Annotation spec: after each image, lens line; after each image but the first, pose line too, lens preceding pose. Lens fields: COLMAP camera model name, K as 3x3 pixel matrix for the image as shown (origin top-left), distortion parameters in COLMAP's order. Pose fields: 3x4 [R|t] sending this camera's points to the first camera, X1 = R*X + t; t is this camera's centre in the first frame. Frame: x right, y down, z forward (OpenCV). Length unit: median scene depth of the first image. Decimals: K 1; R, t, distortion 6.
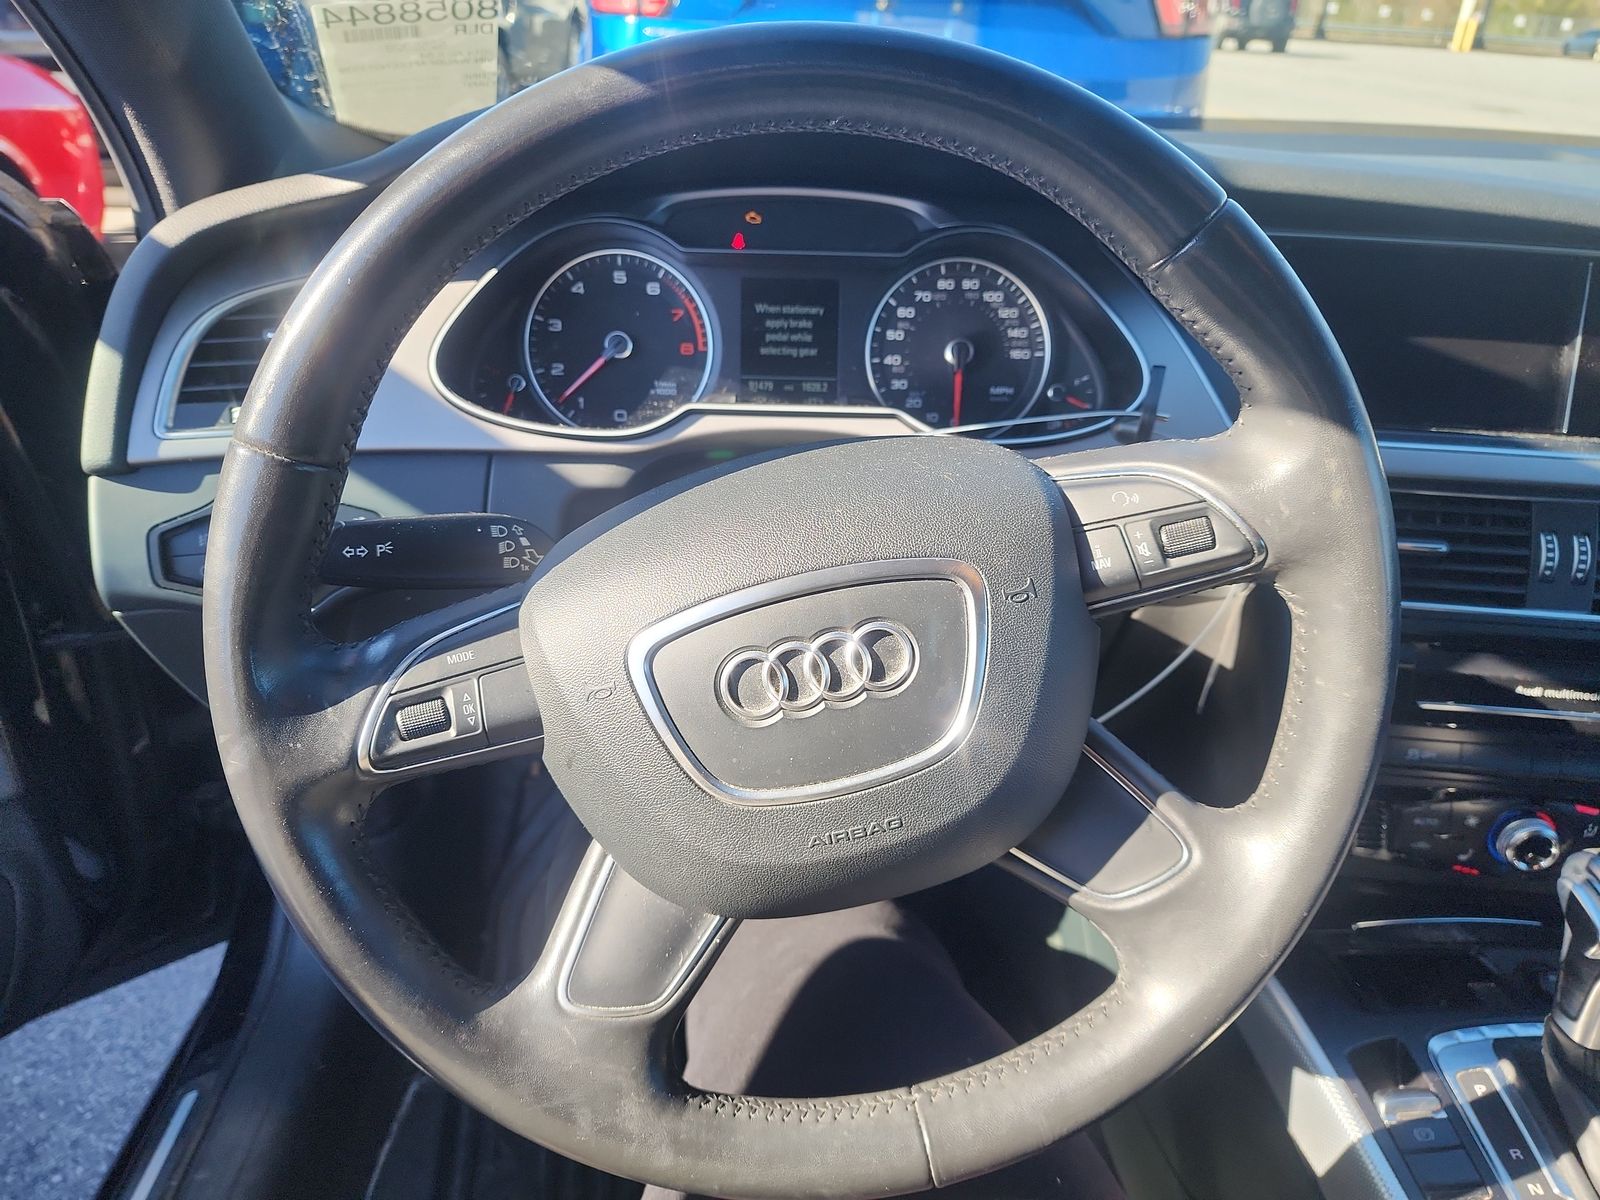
lens RADIAL K [[1089.9, 0, 800.0], [0, 1089.9, 600.0], [0, 0, 1]] dist [0.035414, -0.042068]
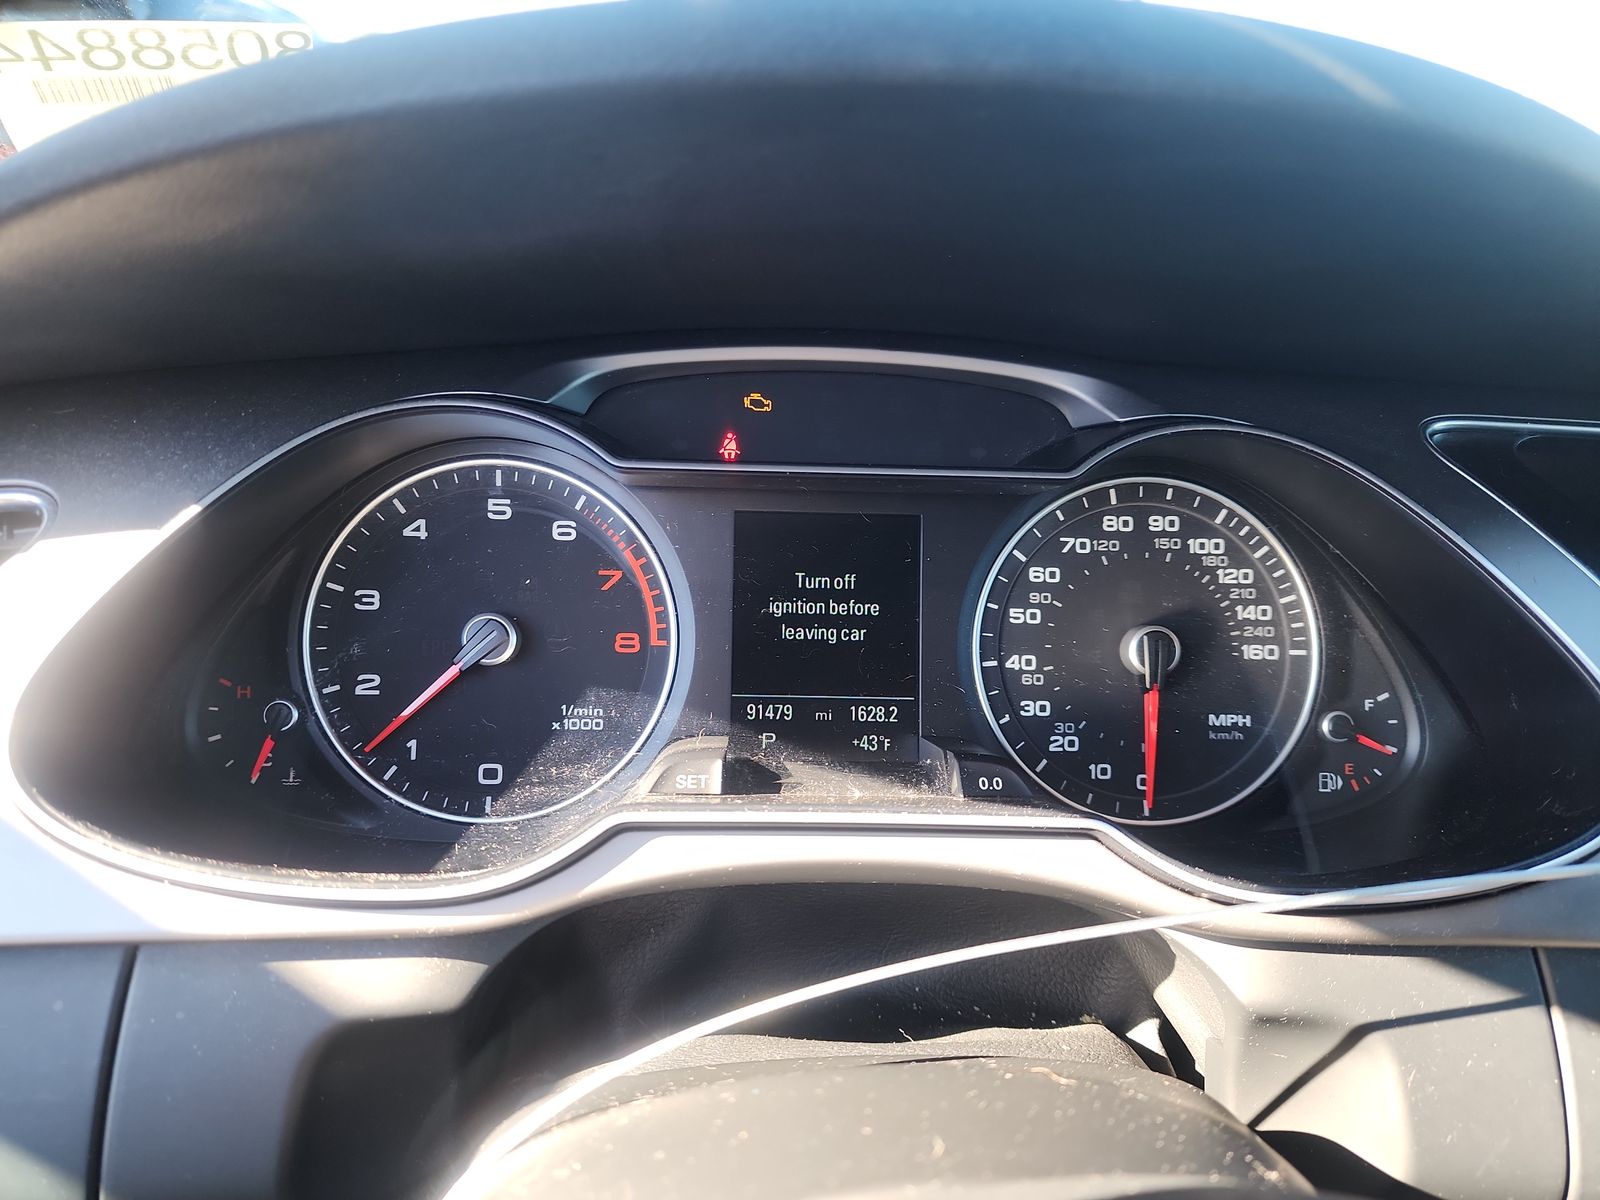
lens RADIAL K [[1089.9, 0, 800.0], [0, 1089.9, 600.0], [0, 0, 1]] dist [0.035414, -0.042068]
pose [[0.999627, 0.003326, 0.027123, -0.036280], [0.001050, 0.987158, -0.159744, -0.168450], [-0.027306, 0.159713, 0.986786, 0.488720]]
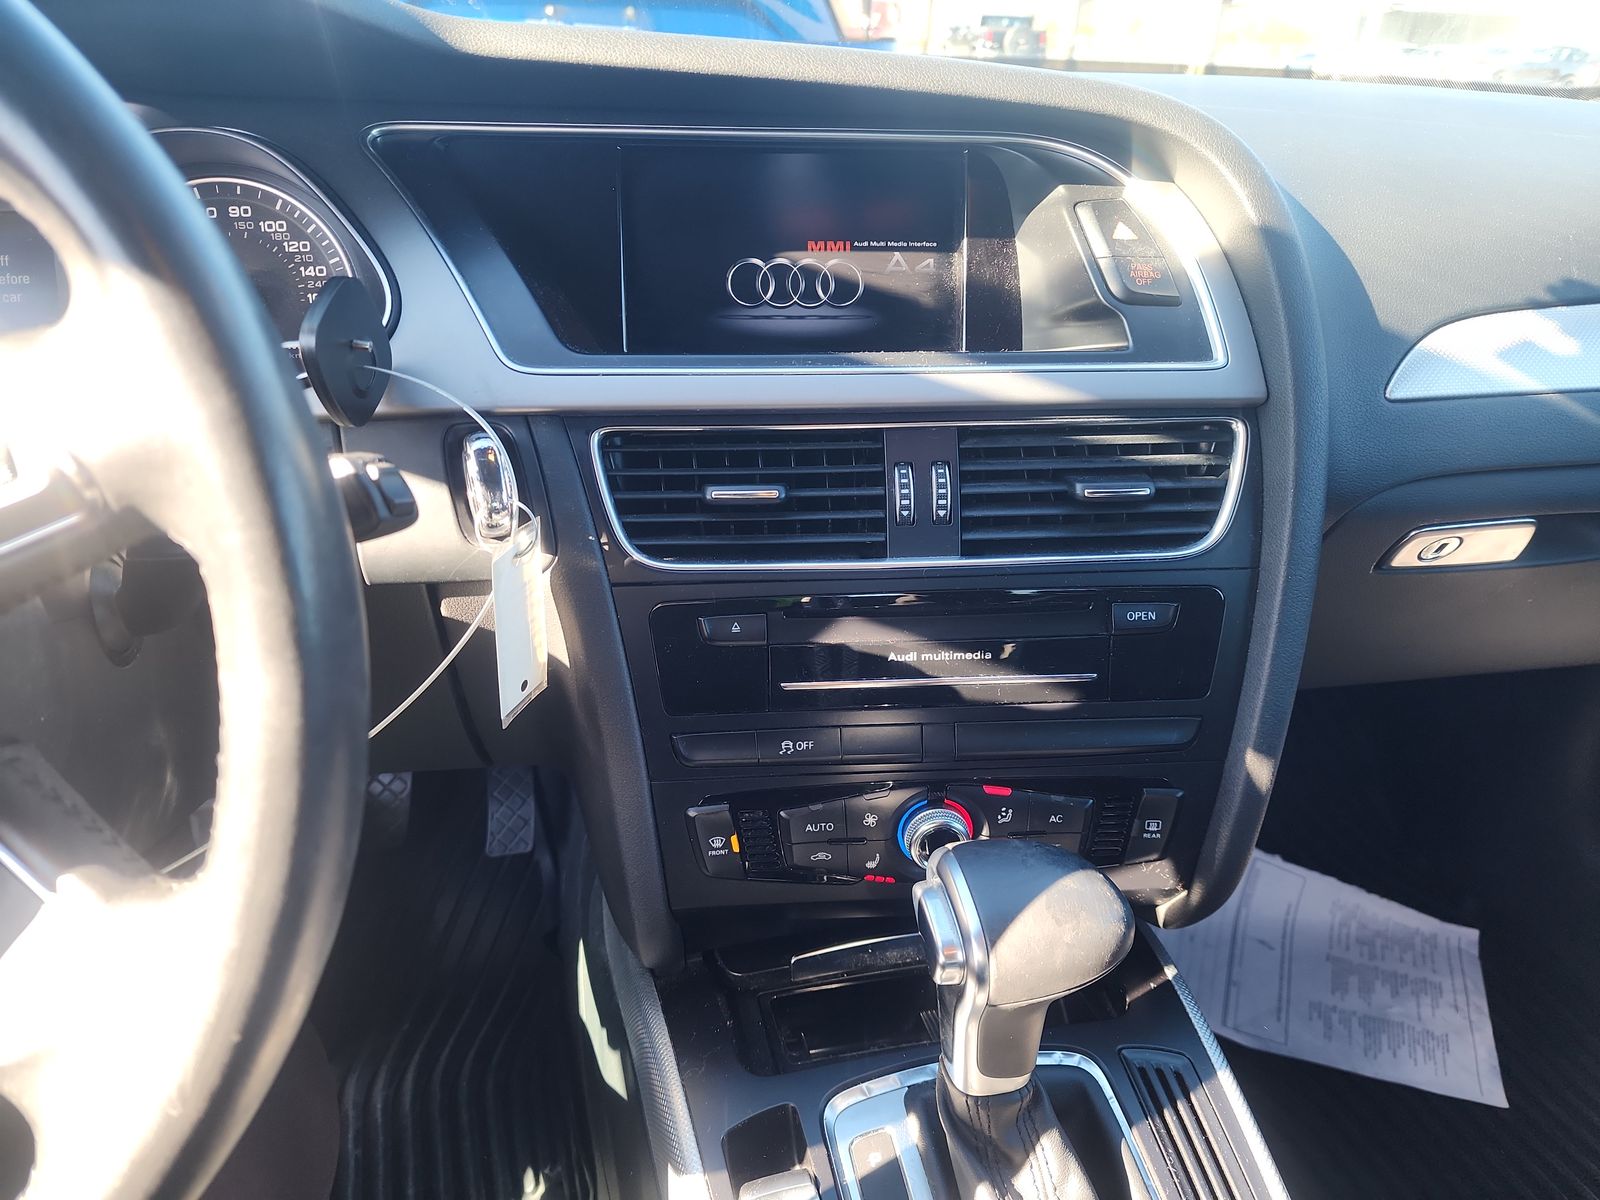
lens RADIAL K [[1089.9, 0, 800.0], [0, 1089.9, 600.0], [0, 0, 1]] dist [0.035414, -0.042068]
pose [[0.983210, -0.092067, 0.157547, 0.404702], [0.096302, 0.995162, -0.019447, 0.042640], [-0.154995, 0.034292, 0.987320, 0.171992]]
